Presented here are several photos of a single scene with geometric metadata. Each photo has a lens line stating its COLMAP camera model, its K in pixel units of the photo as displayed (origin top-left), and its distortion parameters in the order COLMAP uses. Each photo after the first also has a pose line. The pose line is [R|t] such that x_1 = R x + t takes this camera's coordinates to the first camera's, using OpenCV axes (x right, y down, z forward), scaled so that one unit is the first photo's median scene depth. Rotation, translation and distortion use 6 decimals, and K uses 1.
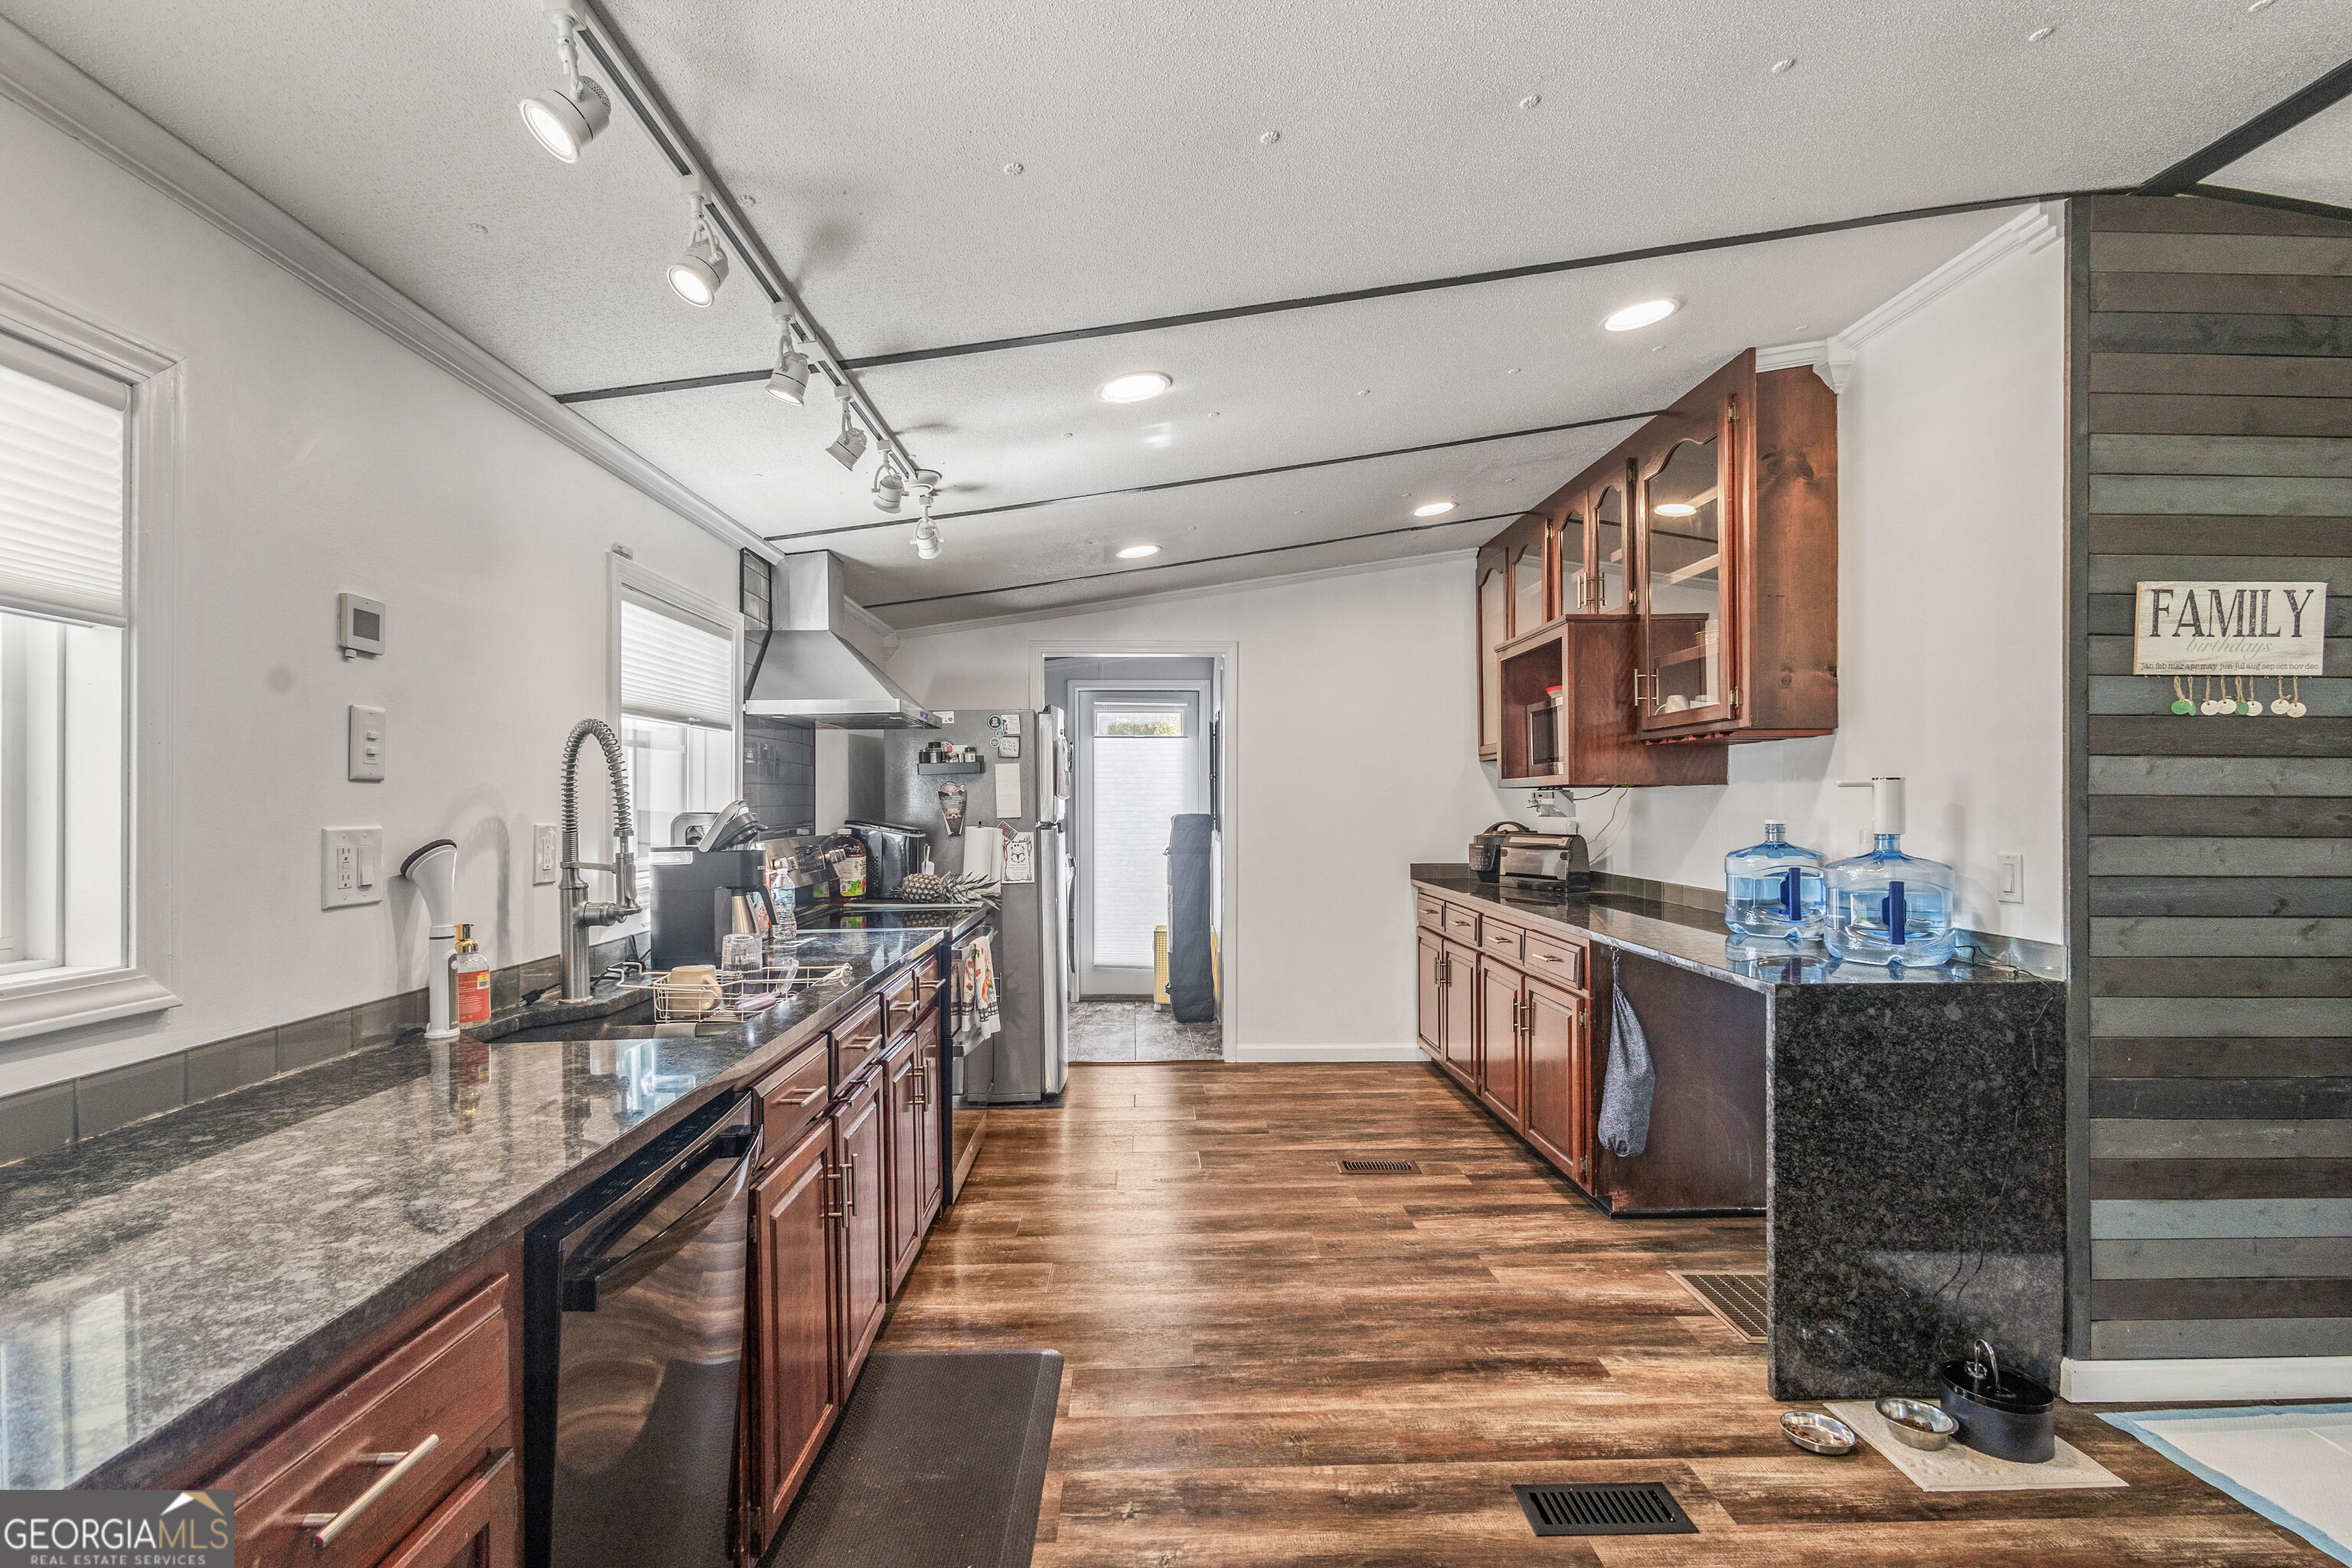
lens RADIAL K [[1087.4, 0, 1177.4], [0, 1087.4, 780.6], [0, 0, 1]] dist [0.009503, -0.000340]
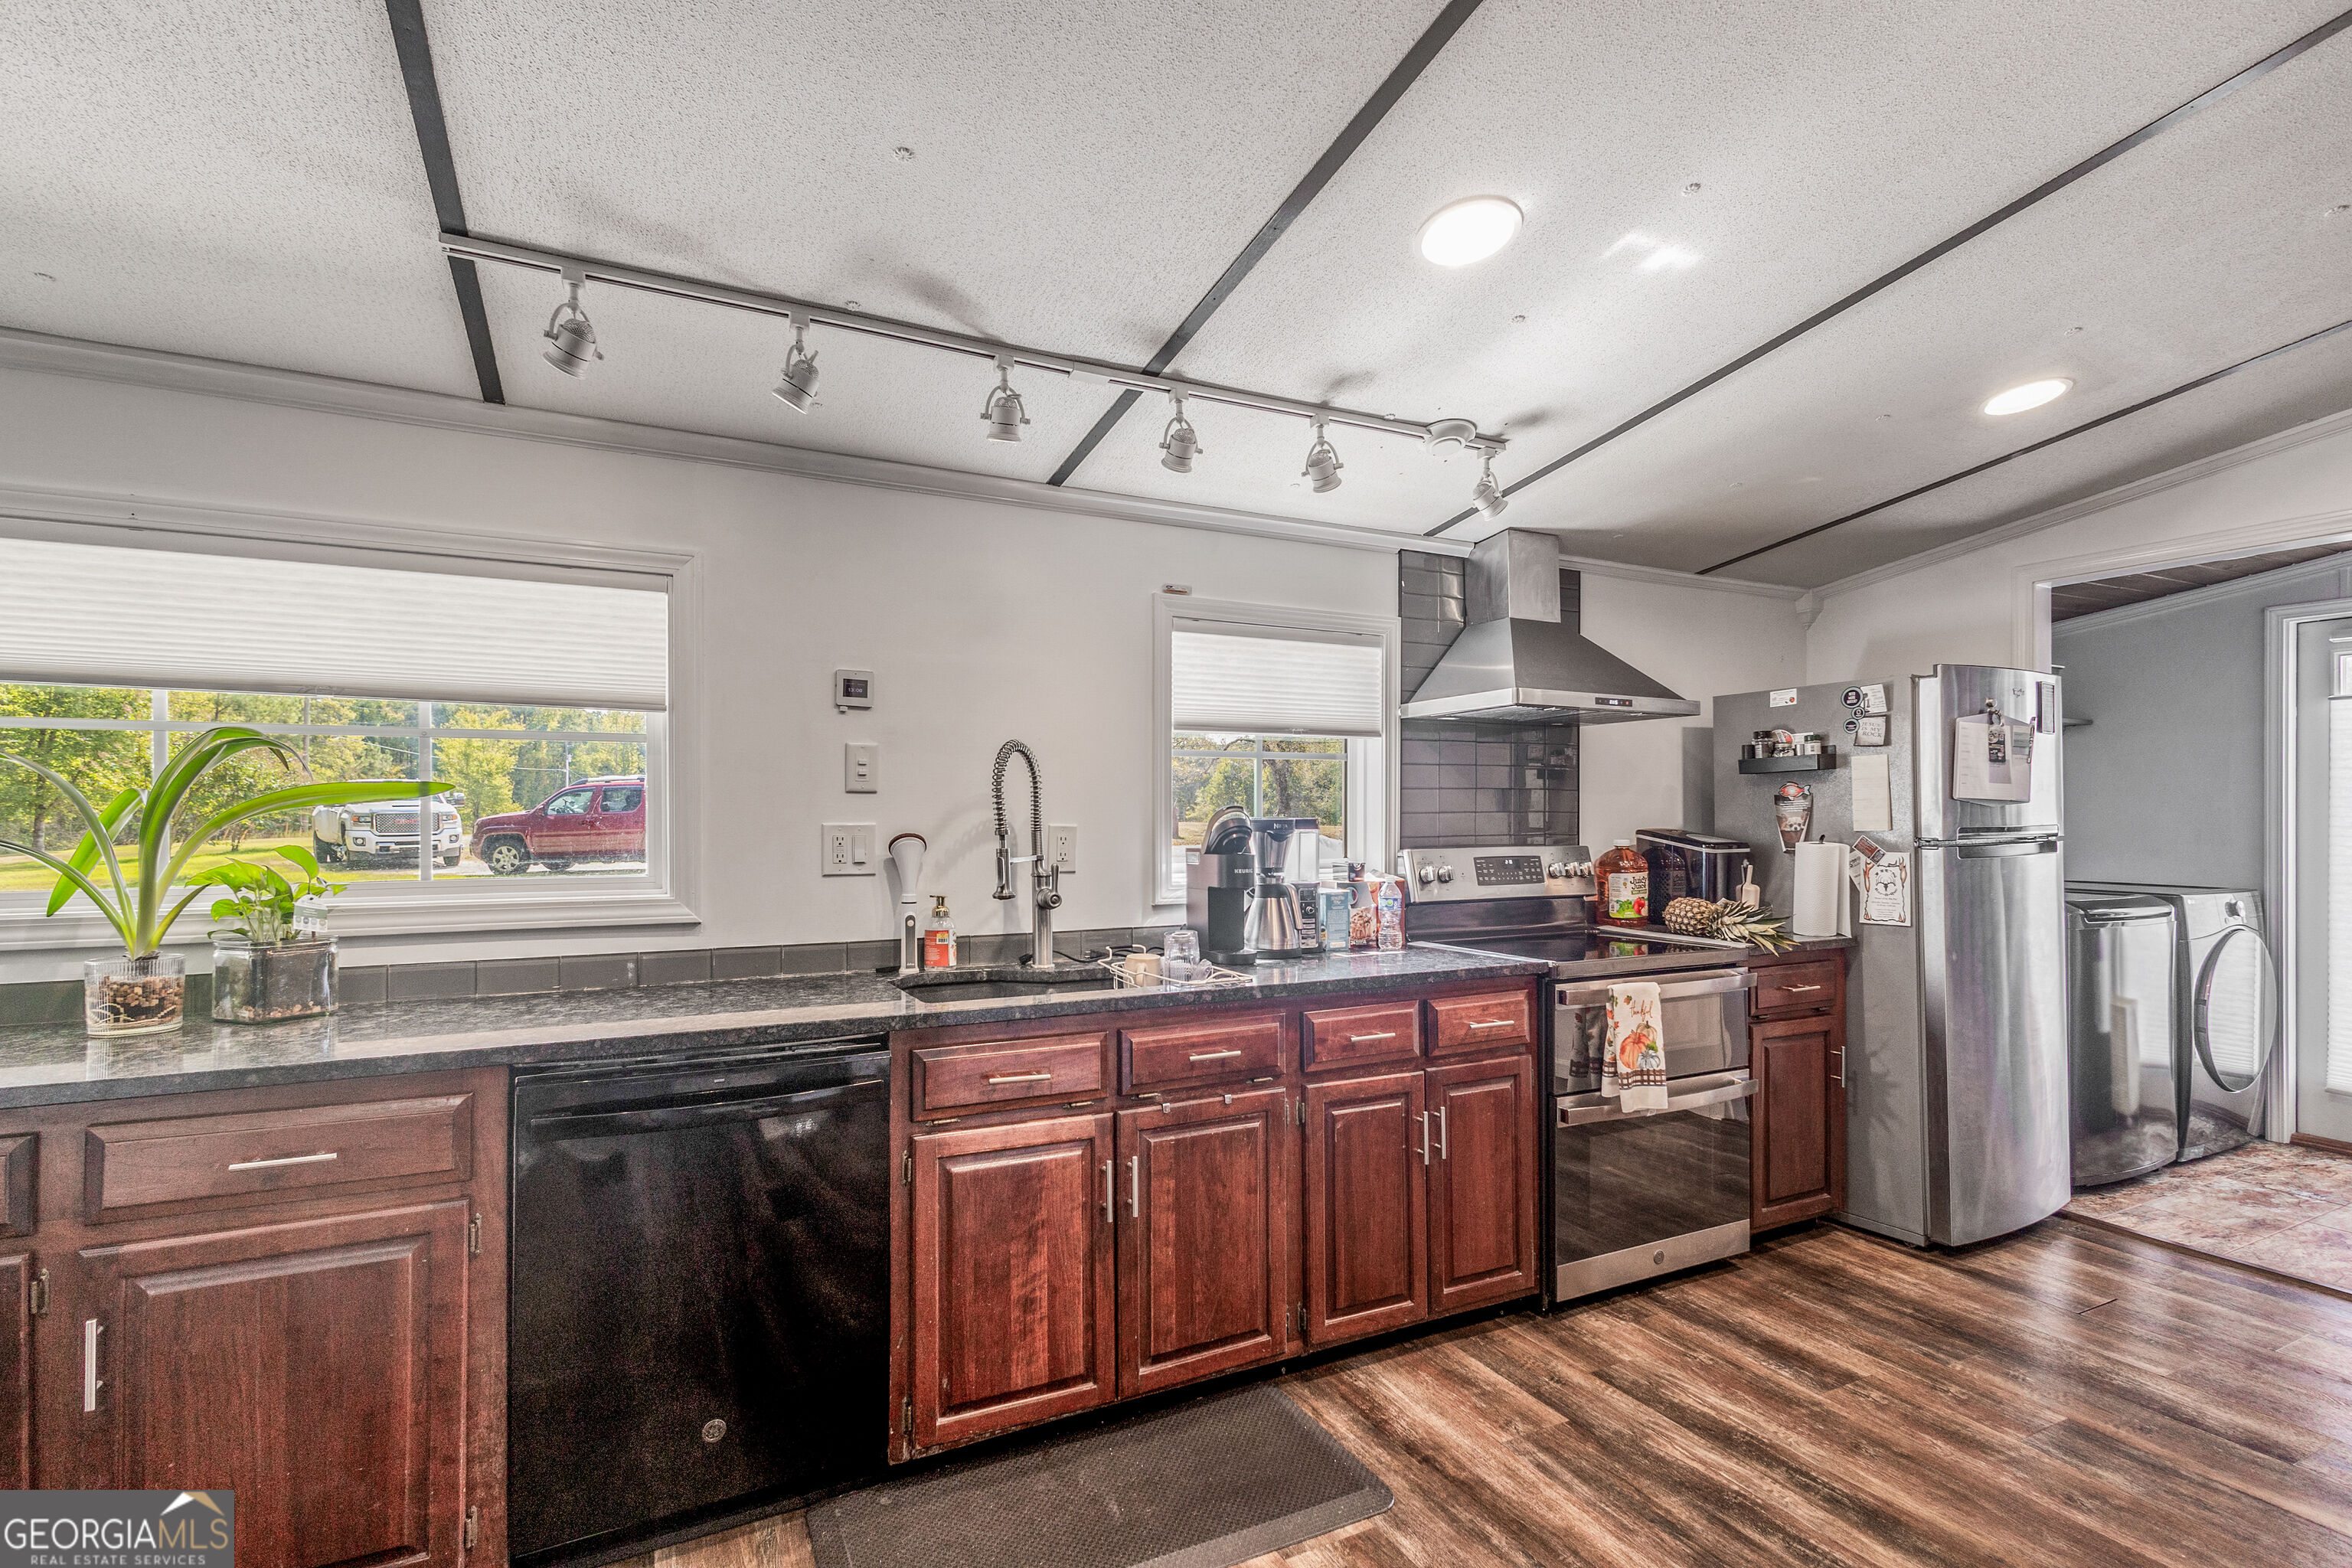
lens RADIAL K [[1087.4, 0, 1165.9], [0, 1087.4, 808.1], [0, 0, 1]] dist [0.009503, -0.000340]
pose [[0.414380, 0.002867, -0.910100, 0.464703], [0.015263, 0.999832, 0.010100, 0.007547], [0.909976, -0.018076, 0.414266, 0.448798]]
